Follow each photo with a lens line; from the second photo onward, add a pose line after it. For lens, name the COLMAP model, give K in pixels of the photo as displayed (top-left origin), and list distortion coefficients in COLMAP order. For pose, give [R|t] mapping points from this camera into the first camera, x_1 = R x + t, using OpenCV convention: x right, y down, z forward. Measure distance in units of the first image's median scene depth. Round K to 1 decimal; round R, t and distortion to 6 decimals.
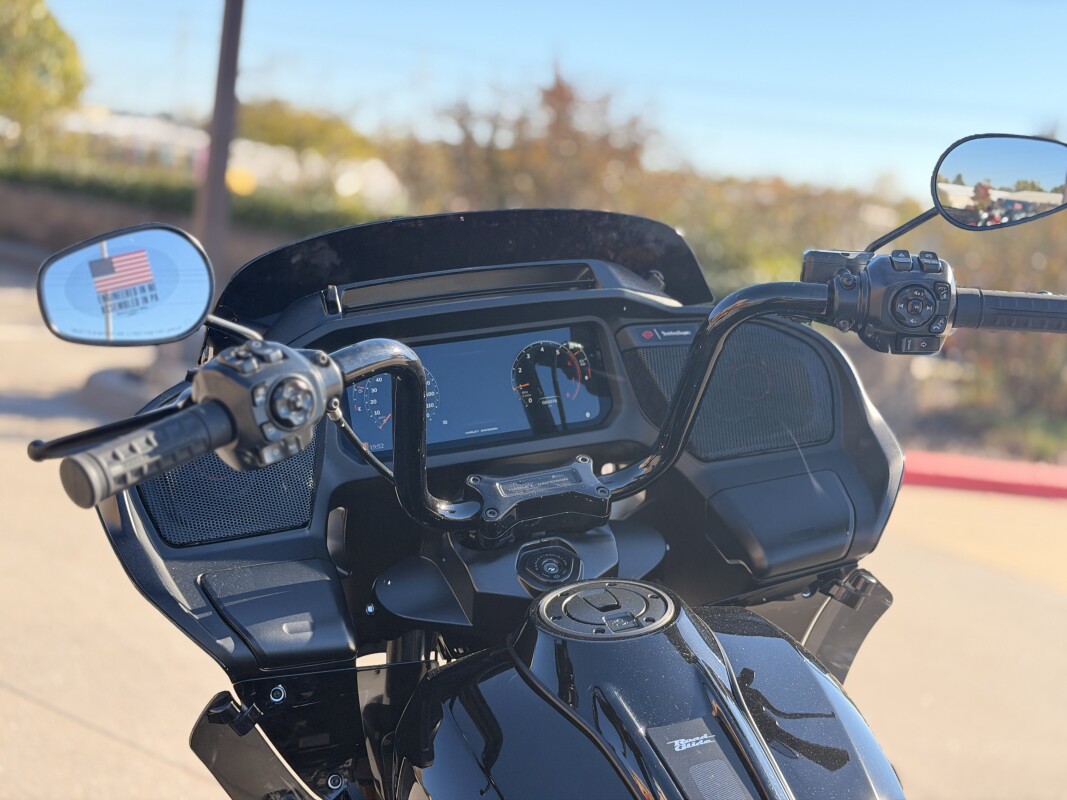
lens RADIAL K [[1479.5, 0, 533.5], [0, 1479.5, 400.0], [0, 0, 1]] dist [0.087205, -0.022847]
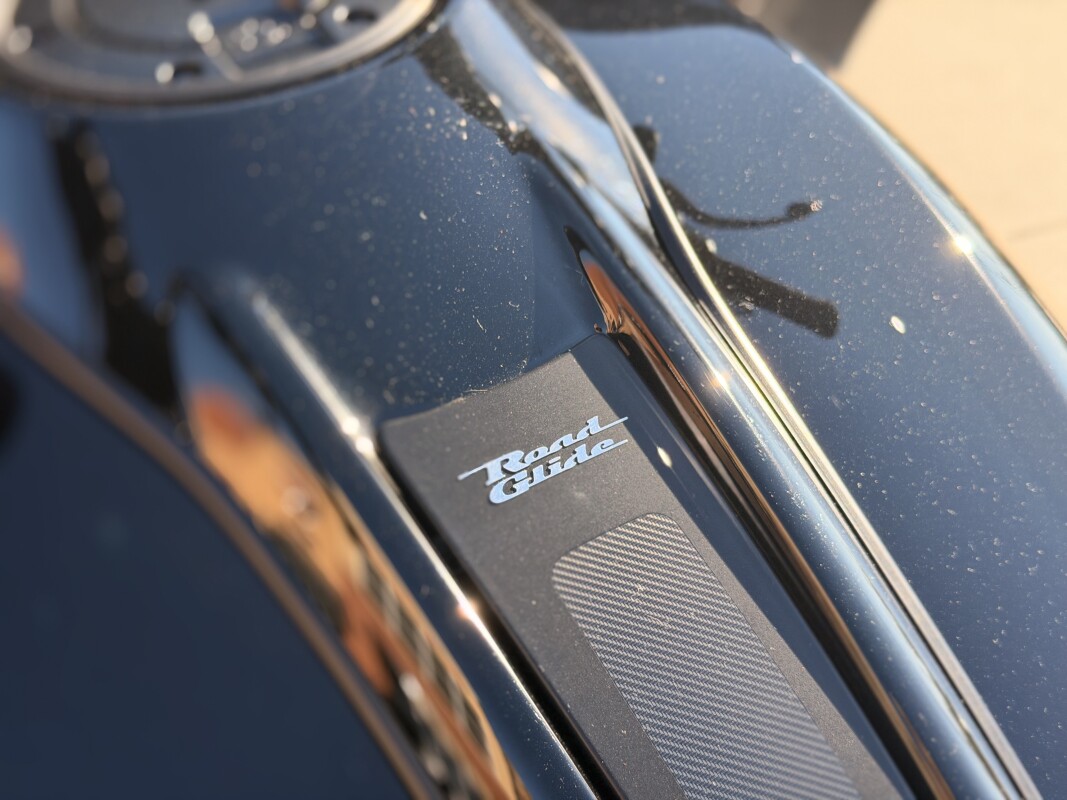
lens RADIAL K [[1479.5, 0, 533.5], [0, 1479.5, 400.0], [0, 0, 1]] dist [0.087205, -0.022847]
pose [[0.983449, -0.125061, 0.131105, 0.065546], [0.064425, 0.917666, 0.392096, 0.107255], [-0.169347, -0.377160, 0.910534, 0.714457]]
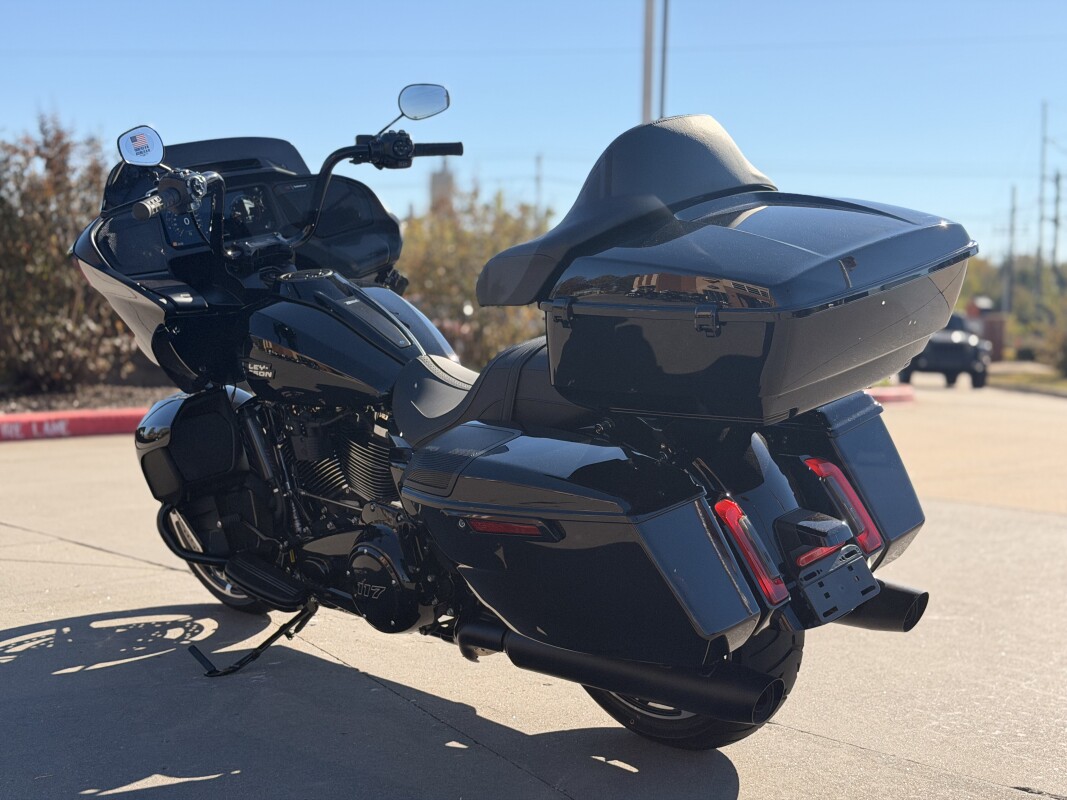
lens RADIAL K [[1479.5, 0, 533.5], [0, 1479.5, 400.0], [0, 0, 1]] dist [0.087205, -0.022847]
pose [[0.921417, -0.150391, 0.358293, -0.567020], [0.165684, 0.986104, -0.012178, 0.471921], [-0.351483, 0.070584, 0.933530, -1.593903]]
